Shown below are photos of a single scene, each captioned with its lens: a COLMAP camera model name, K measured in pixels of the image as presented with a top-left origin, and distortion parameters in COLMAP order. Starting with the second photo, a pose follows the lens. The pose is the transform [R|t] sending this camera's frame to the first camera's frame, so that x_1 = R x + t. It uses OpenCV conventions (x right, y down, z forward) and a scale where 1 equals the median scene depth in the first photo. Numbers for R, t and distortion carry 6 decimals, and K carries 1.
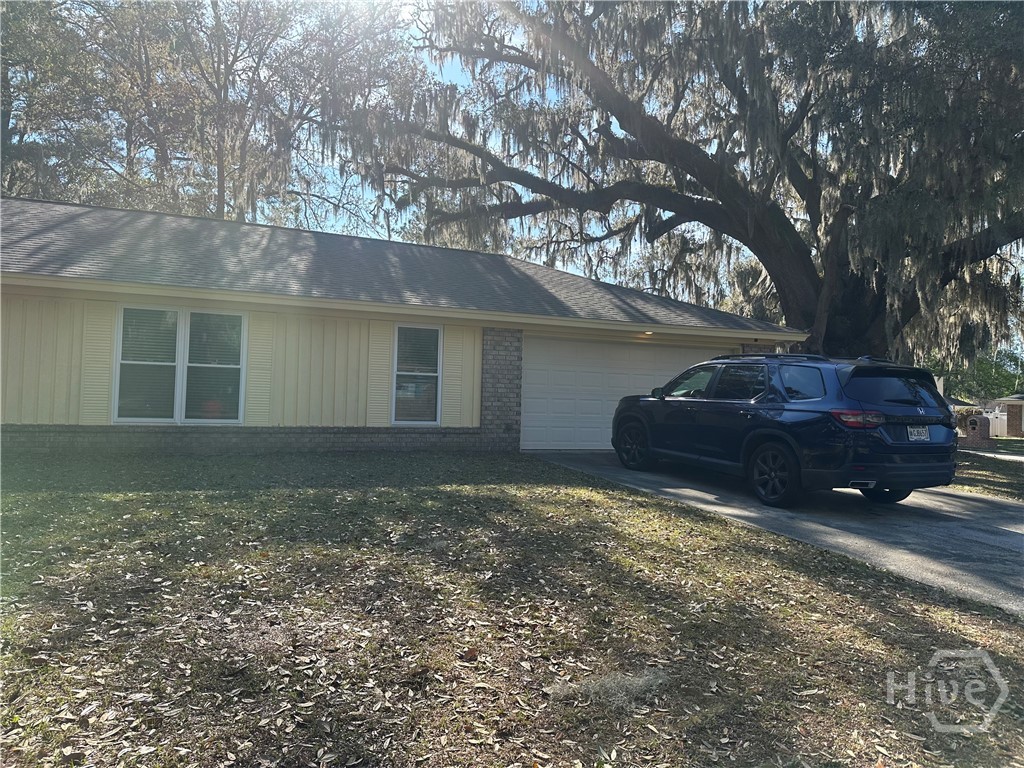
lens RADIAL K [[710.2, 0, 512.3], [0, 710.2, 387.1], [0, 0, 1]] dist [0.019699, -0.016081]
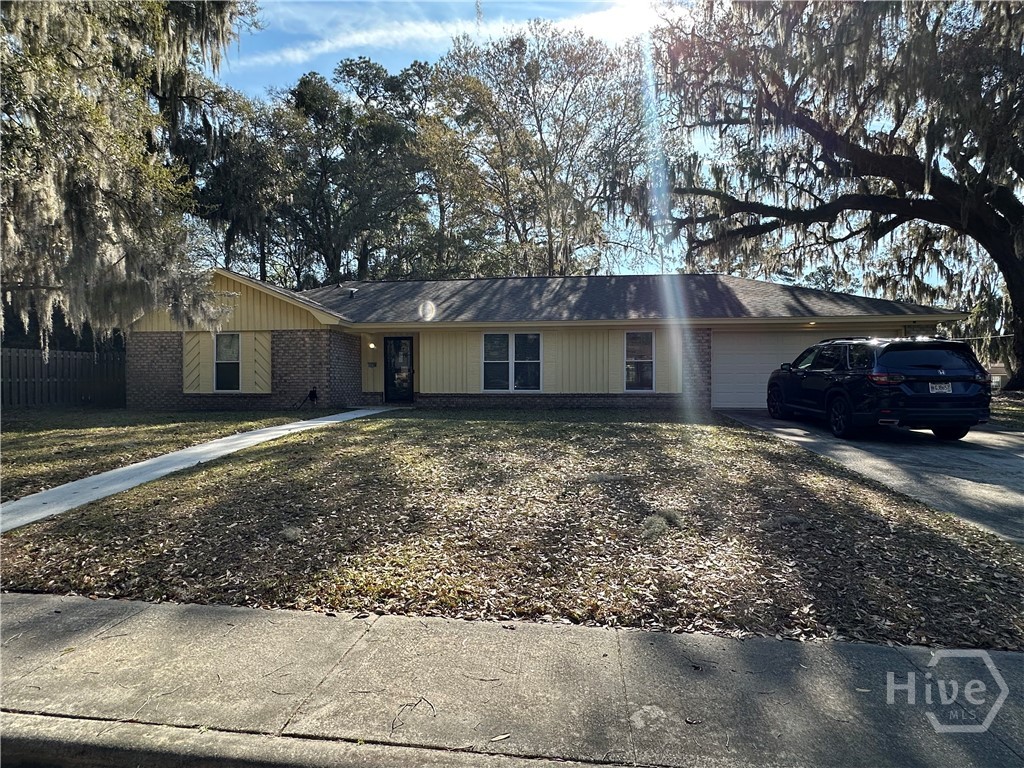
lens RADIAL K [[538.3, 0, 513.4], [0, 538.3, 380.3], [0, 0, 1]] dist [-0.000950, -0.000892]
pose [[0.874562, -0.026684, -0.484179, 0.193098], [0.035808, 0.999313, 0.009605, 0.004637], [0.483589, -0.025738, 0.874917, -0.209944]]
